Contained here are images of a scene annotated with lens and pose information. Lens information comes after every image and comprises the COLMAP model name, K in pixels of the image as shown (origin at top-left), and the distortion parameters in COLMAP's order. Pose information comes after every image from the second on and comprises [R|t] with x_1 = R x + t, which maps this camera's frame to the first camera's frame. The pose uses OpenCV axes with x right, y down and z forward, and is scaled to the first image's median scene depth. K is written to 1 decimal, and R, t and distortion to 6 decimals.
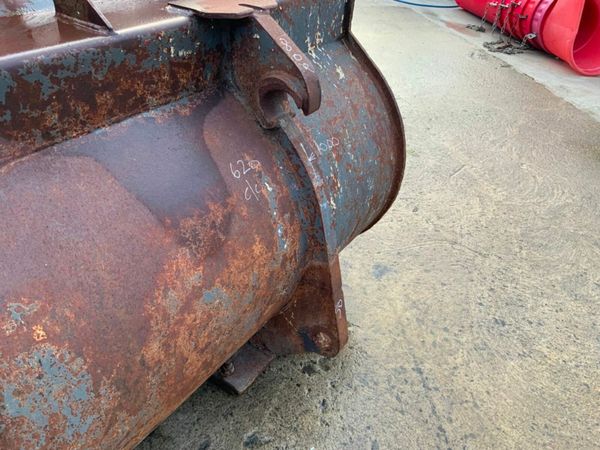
lens RADIAL K [[498.8, 0, 300.6], [0, 498.8, 227.5], [0, 0, 1]] dist [0.108190, -0.200006]
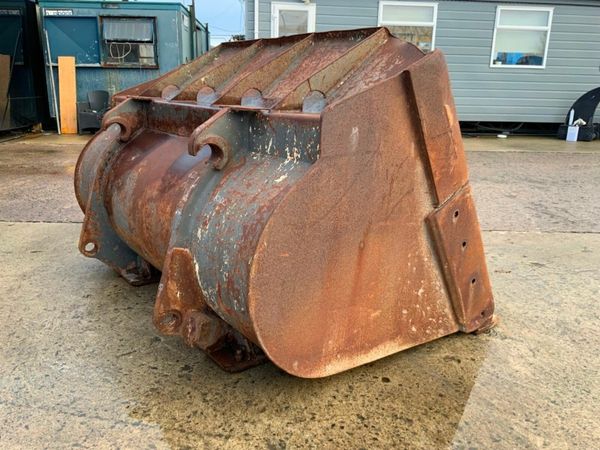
lens RADIAL K [[496.0, 0, 294.4], [0, 496.0, 228.9], [0, 0, 1]] dist [0.113037, -0.208276]
pose [[-0.326471, 0.161507, -0.931307, 1.622356], [-0.601474, 0.724566, 0.336502, -0.873980], [0.729140, 0.670015, -0.139407, 1.742940]]
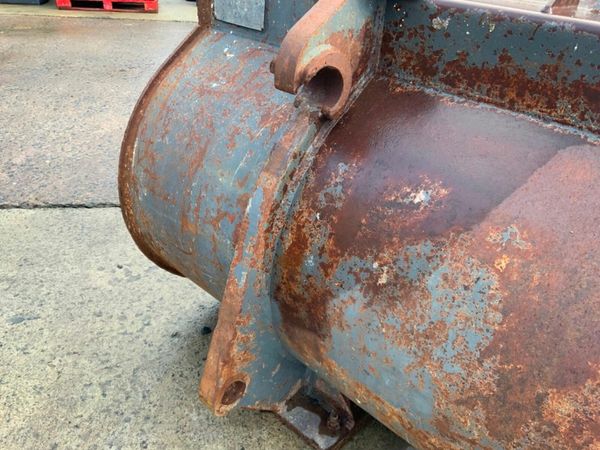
lens RADIAL K [[498.8, 0, 300.6], [0, 498.8, 227.5], [0, 0, 1]] dist [0.108190, -0.200006]
pose [[-0.139524, 0.401370, -0.905227, 0.292336], [-0.659511, 0.644238, 0.387301, 0.028091], [0.738633, 0.651045, 0.174821, 0.343455]]
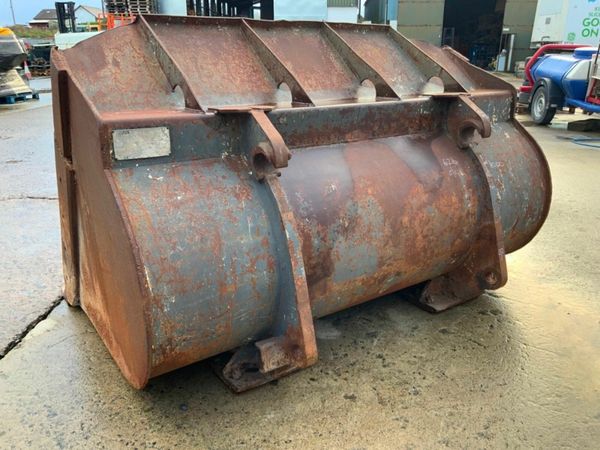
lens RADIAL K [[498.8, 0, 300.6], [0, 498.8, 227.5], [0, 0, 1]] dist [0.108190, -0.200006]
pose [[0.930088, 0.028519, -0.366227, 0.087918], [-0.142241, 0.947164, -0.287484, 0.857765], [0.338678, 0.319478, 0.885003, -1.010878]]
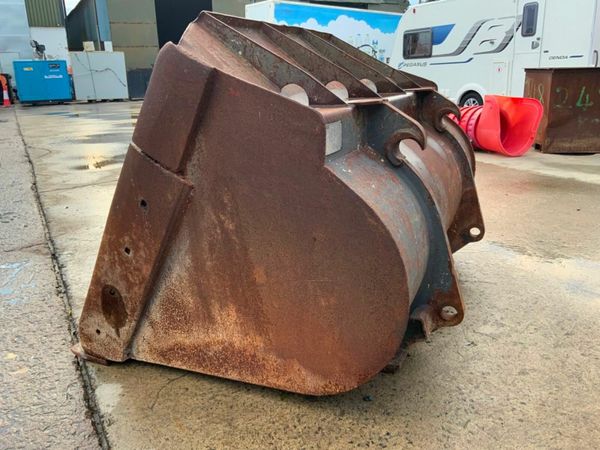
lens RADIAL K [[498.8, 0, 300.6], [0, 498.8, 227.5], [0, 0, 1]] dist [0.108190, -0.200006]
pose [[0.974042, -0.167826, 0.151908, -1.312687], [0.207872, 0.928813, -0.306750, 0.941207], [-0.089613, 0.330365, 0.939590, -1.228785]]
